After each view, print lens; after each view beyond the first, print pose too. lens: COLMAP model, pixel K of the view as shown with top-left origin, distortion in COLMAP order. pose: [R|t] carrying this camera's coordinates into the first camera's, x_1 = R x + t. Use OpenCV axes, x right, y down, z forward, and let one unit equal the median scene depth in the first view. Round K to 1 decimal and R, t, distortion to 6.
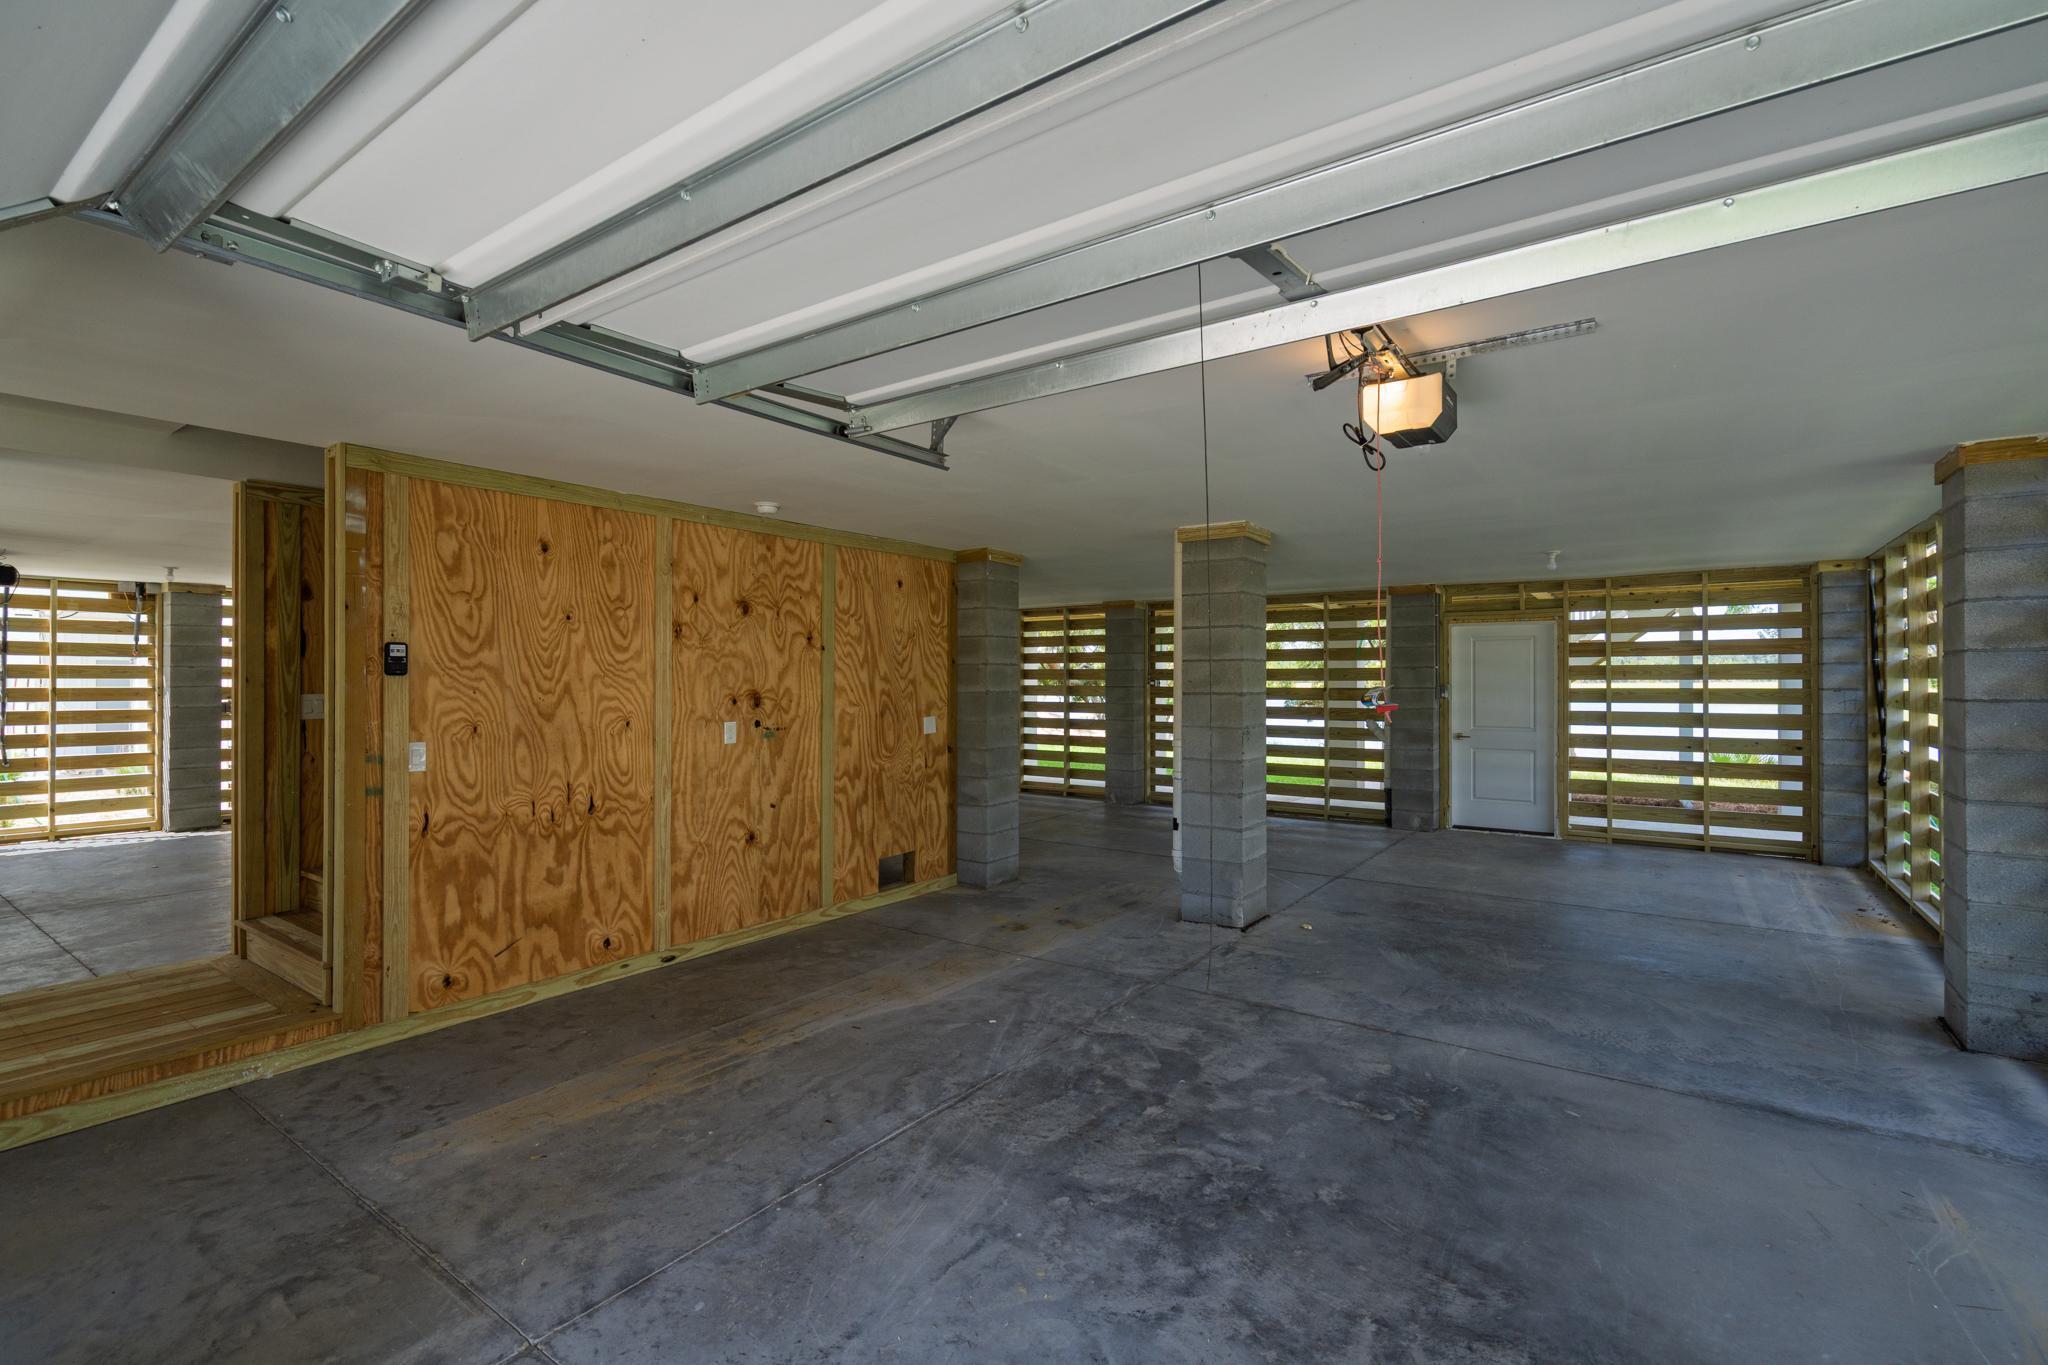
lens RADIAL K [[877.4, 0, 1024.0], [0, 877.4, 682.5], [0, 0, 1]] dist [-0.002807, -0.000094]
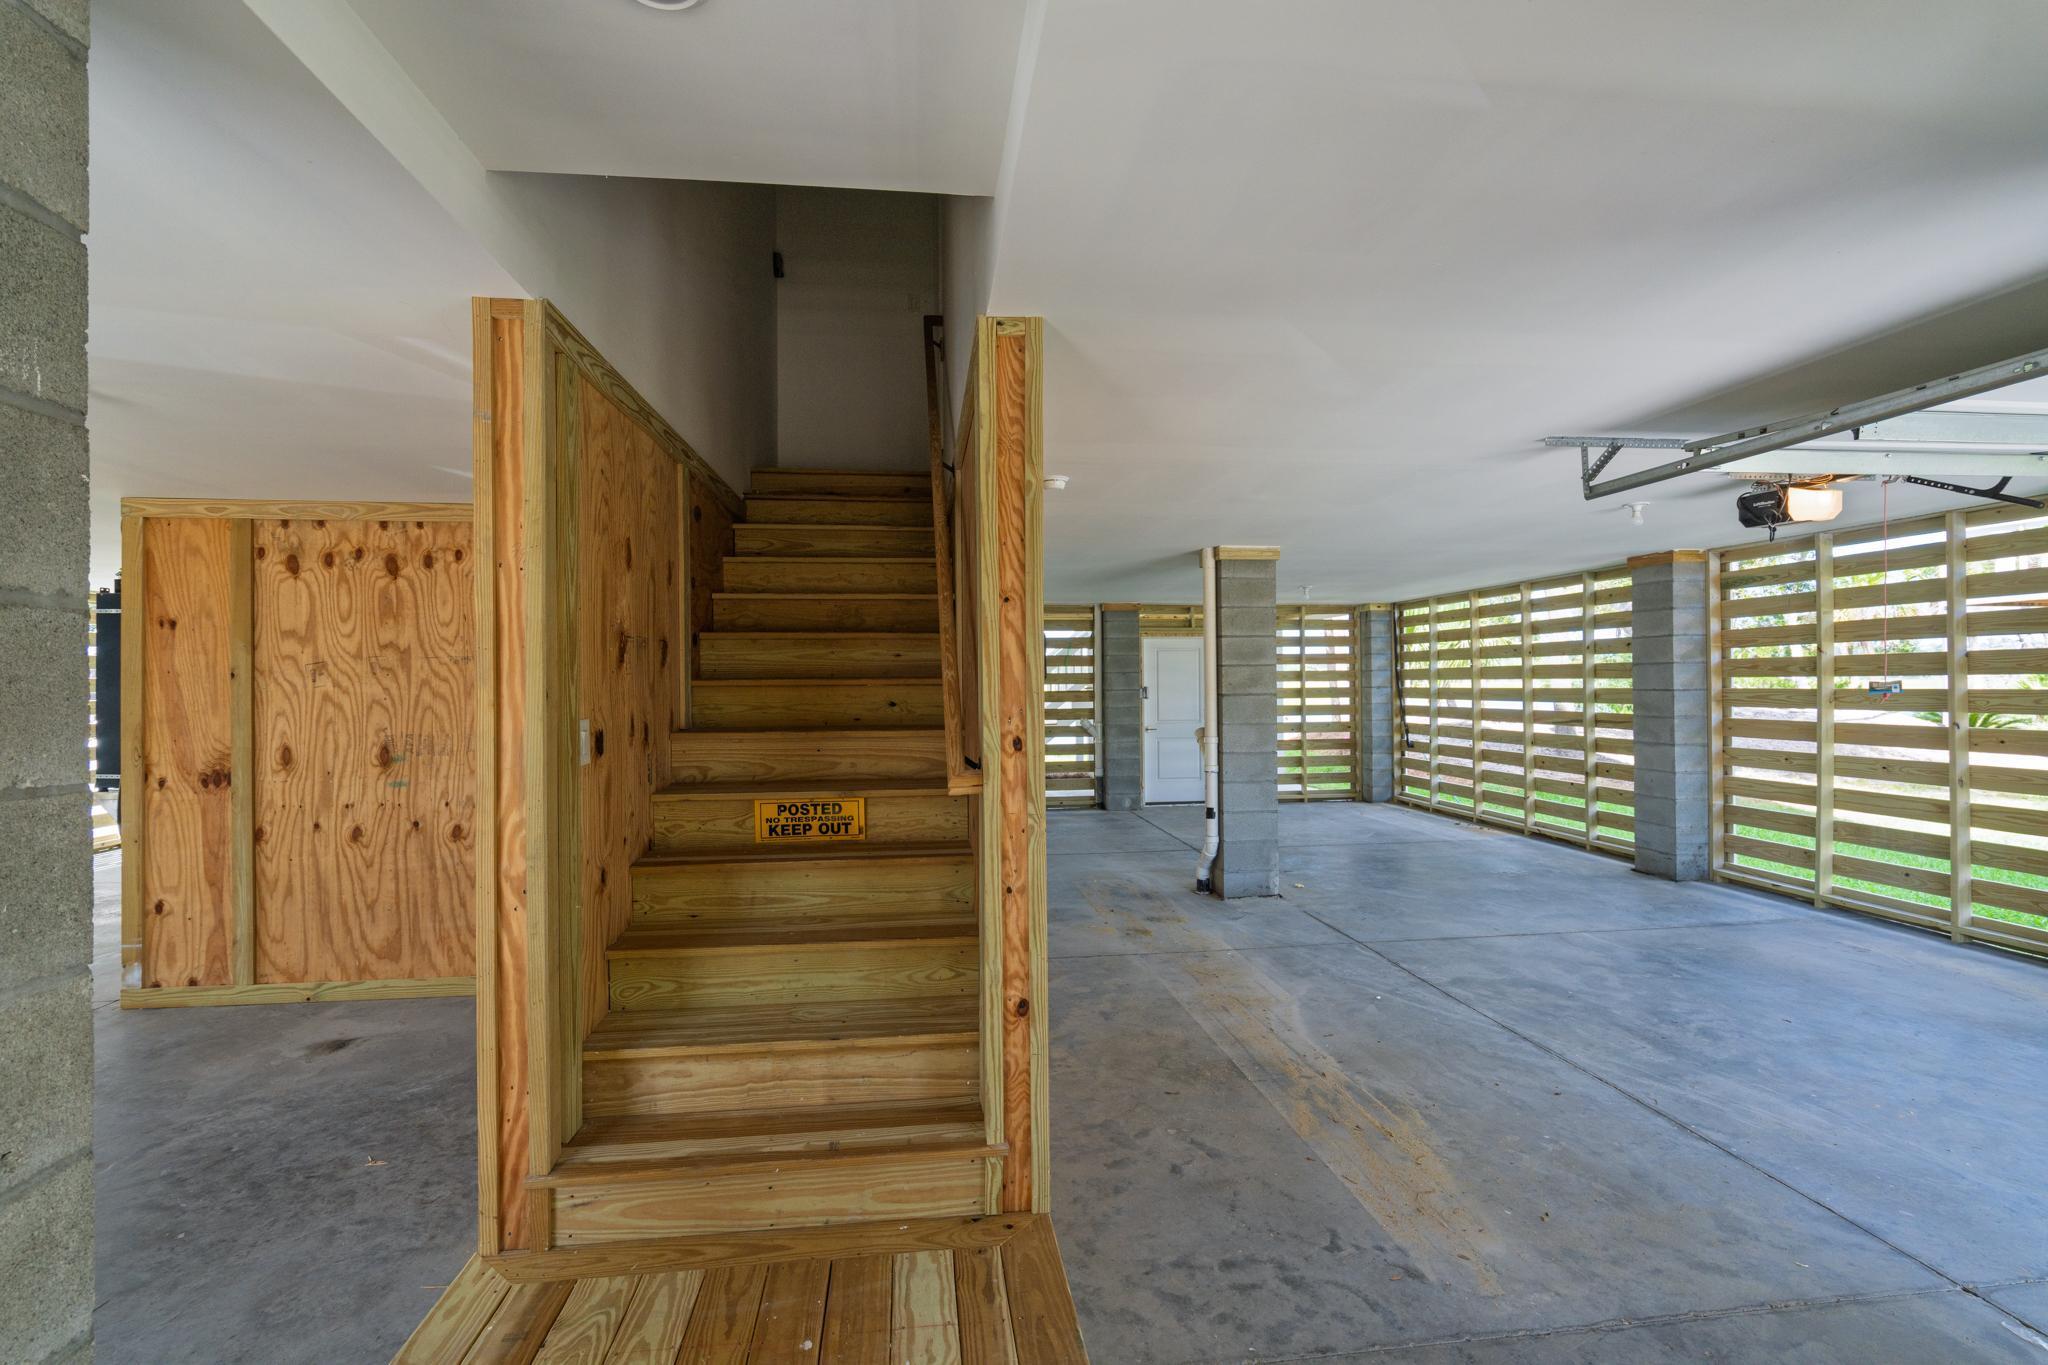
lens RADIAL K [[884.8, 0, 1024.0], [0, 884.8, 682.5], [0, 0, 1]] dist [0.003391, 0.000118]
pose [[0.749608, -0.004818, 0.661865, -1.079049], [0.009625, 0.999947, -0.003622, -0.001640], [-0.661812, 0.009086, 0.749615, 0.468270]]
